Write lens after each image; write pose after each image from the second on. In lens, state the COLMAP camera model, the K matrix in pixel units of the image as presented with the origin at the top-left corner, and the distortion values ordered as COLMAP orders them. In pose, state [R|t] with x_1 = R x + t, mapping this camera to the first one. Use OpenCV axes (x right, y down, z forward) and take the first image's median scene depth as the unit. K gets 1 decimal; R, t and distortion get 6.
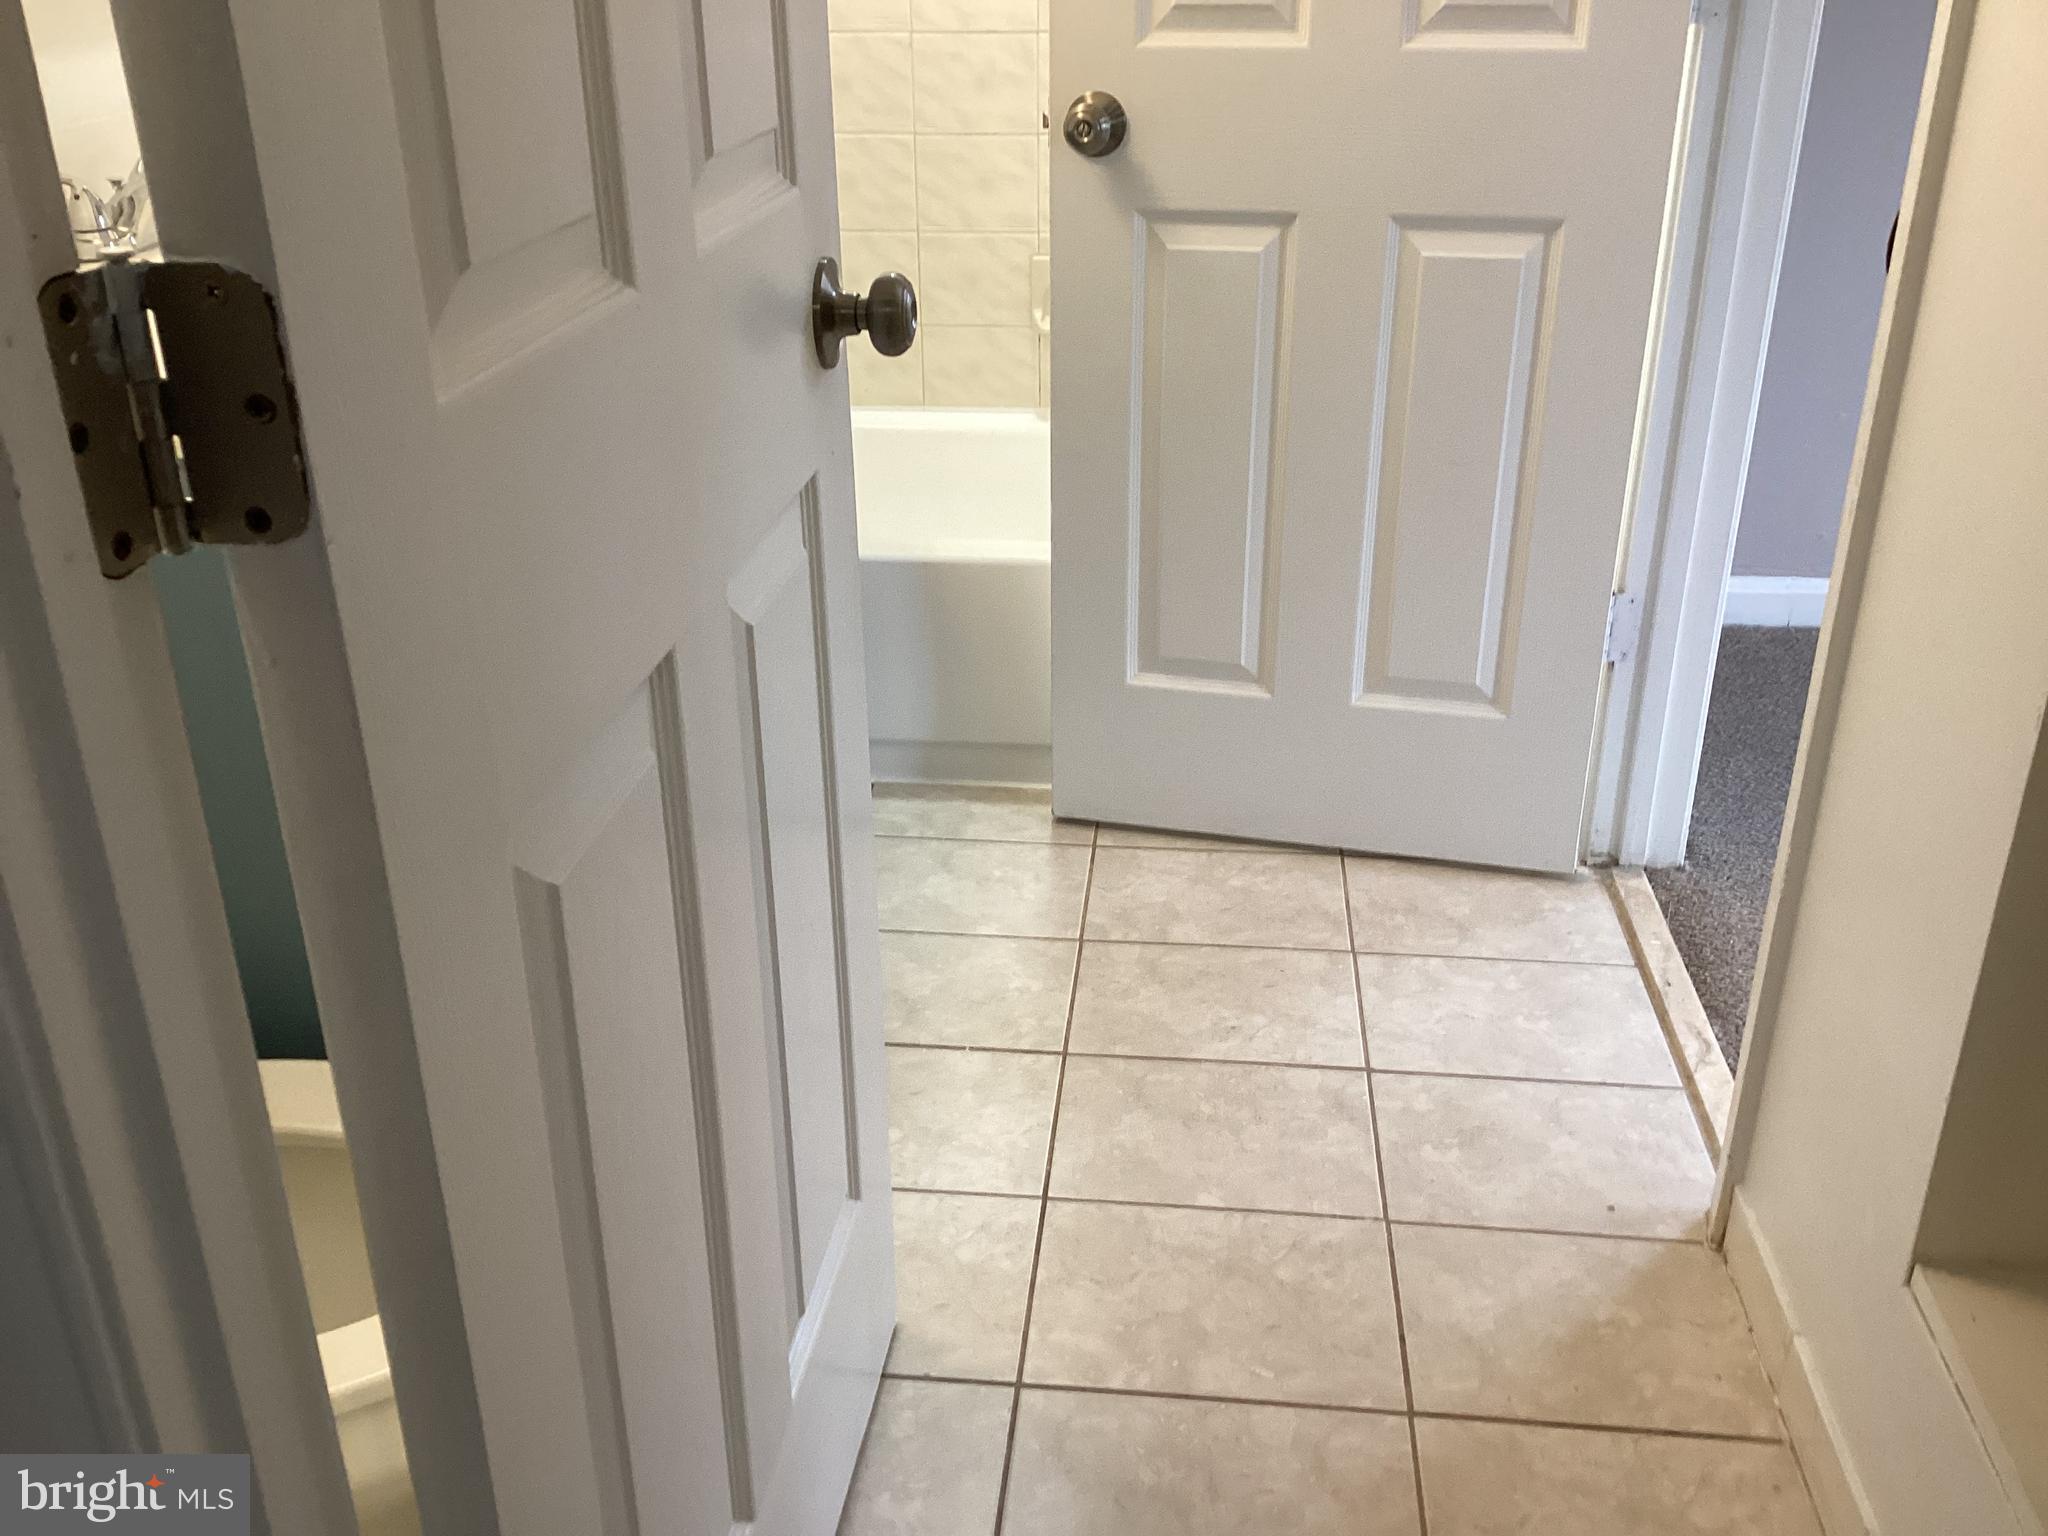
lens RADIAL K [[1861.6, 0, 1032.3], [0, 1861.6, 767.6], [0, 0, 1]] dist [0.135032, -0.284959]
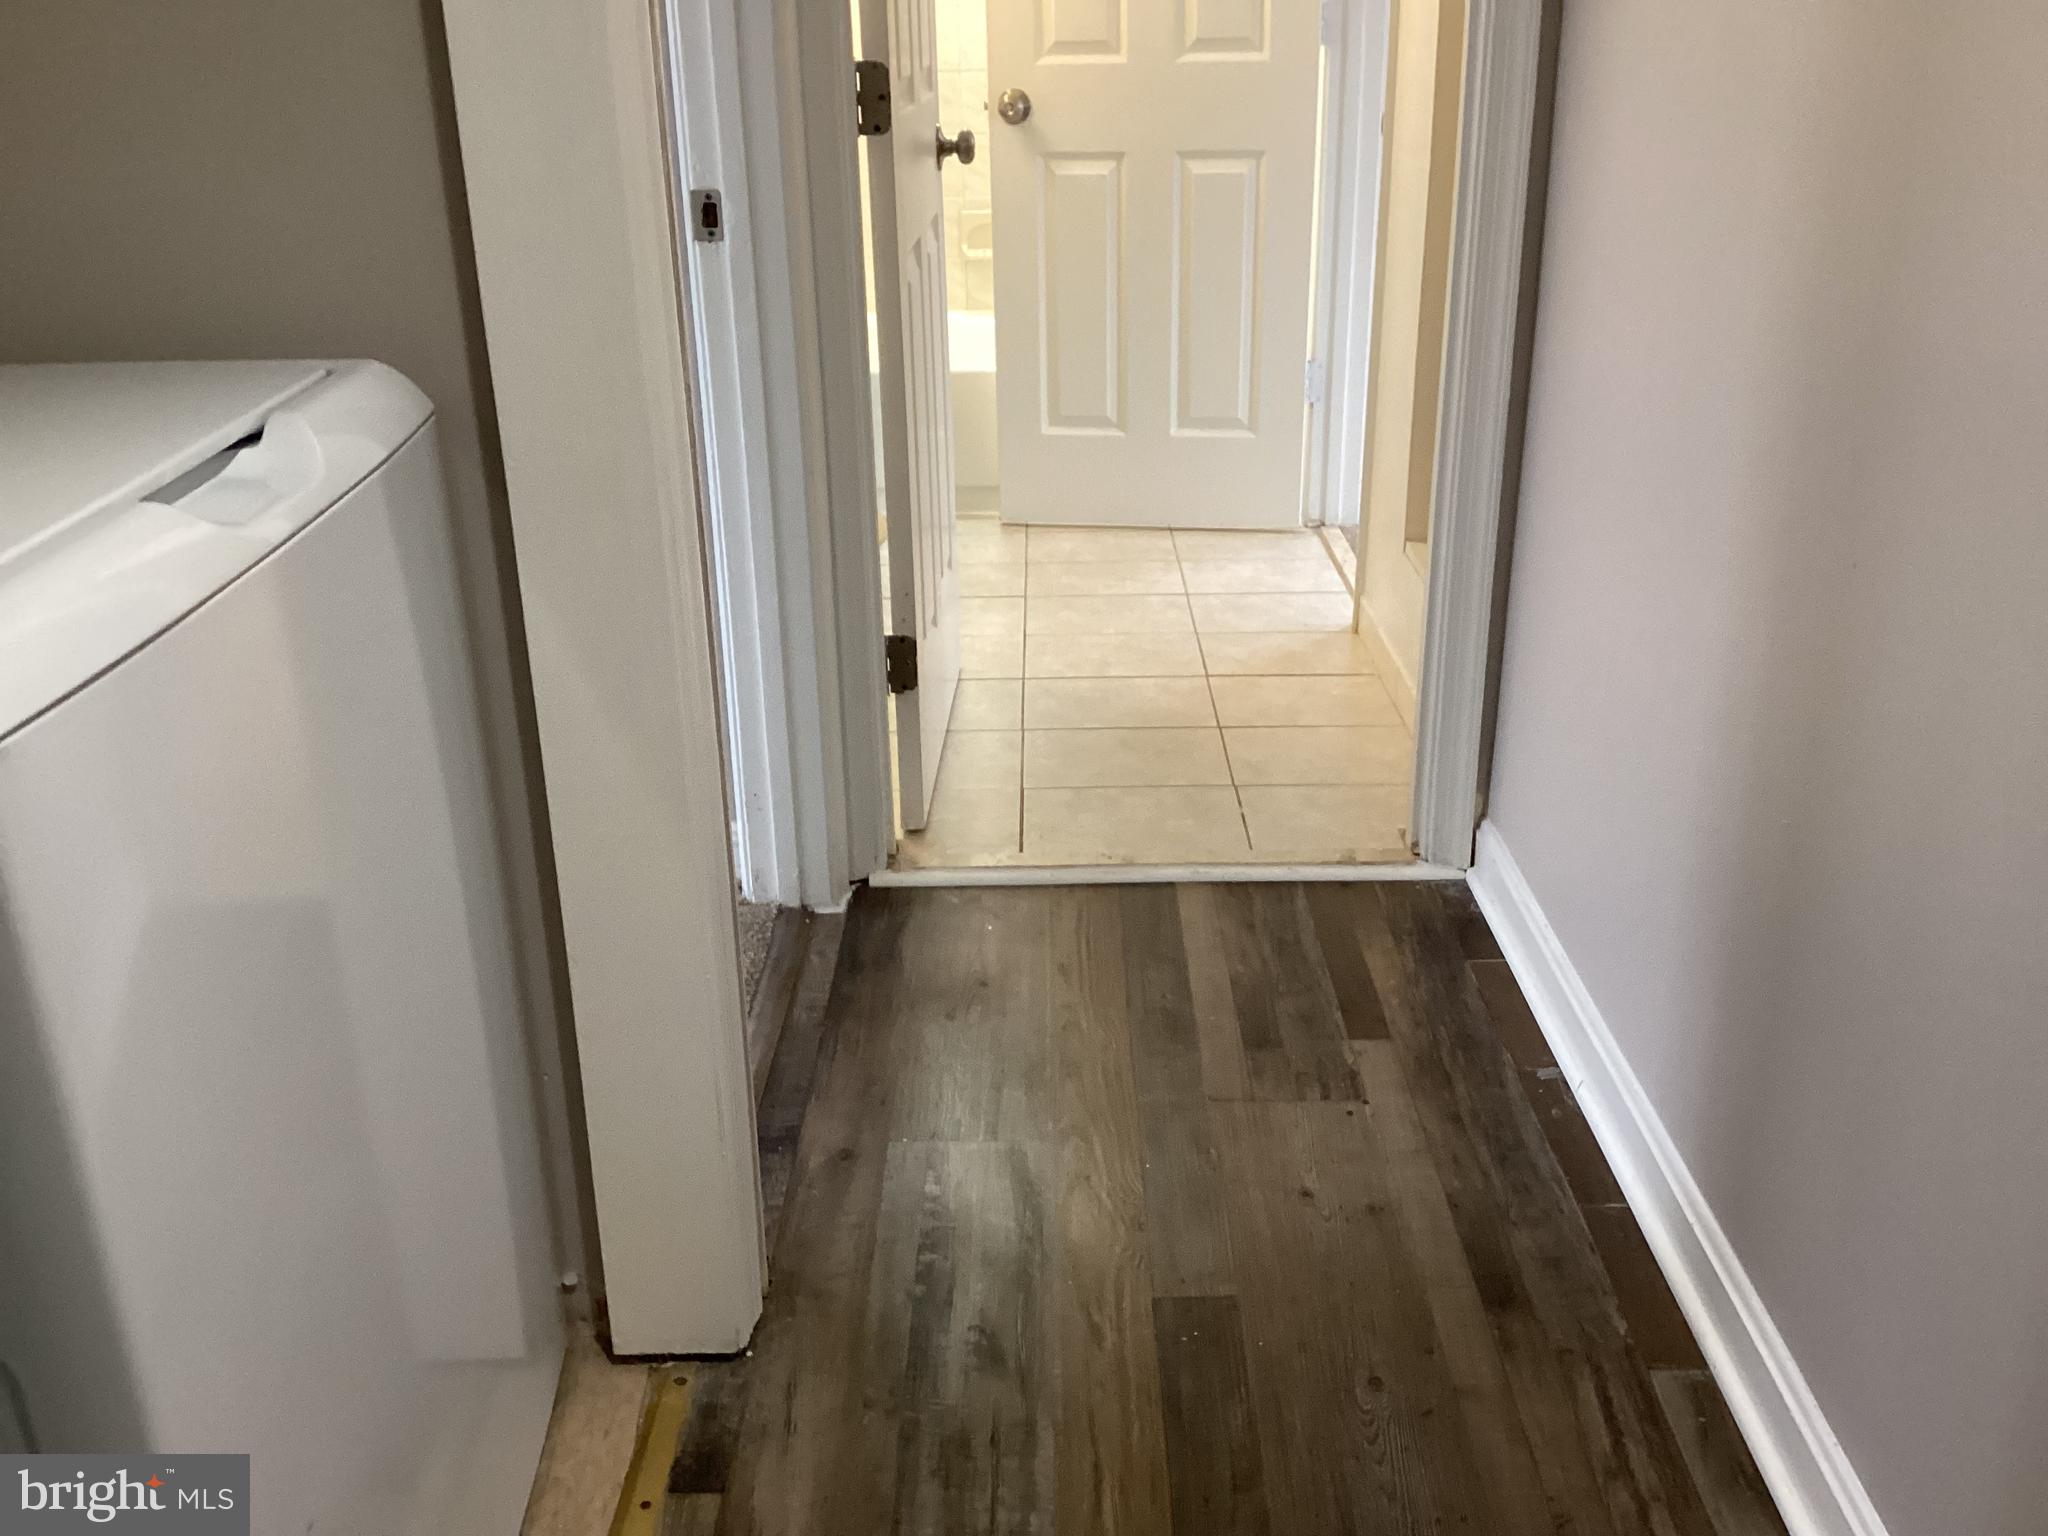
lens RADIAL K [[1819.4, 0, 1049.1], [0, 1819.4, 776.2], [0, 0, 1]] dist [0.013688, -0.002906]
pose [[0.994937, -0.047573, 0.088530, -0.122470], [0.050289, 0.998322, -0.028712, 0.367424], [-0.087016, 0.033018, 0.995660, -0.759952]]
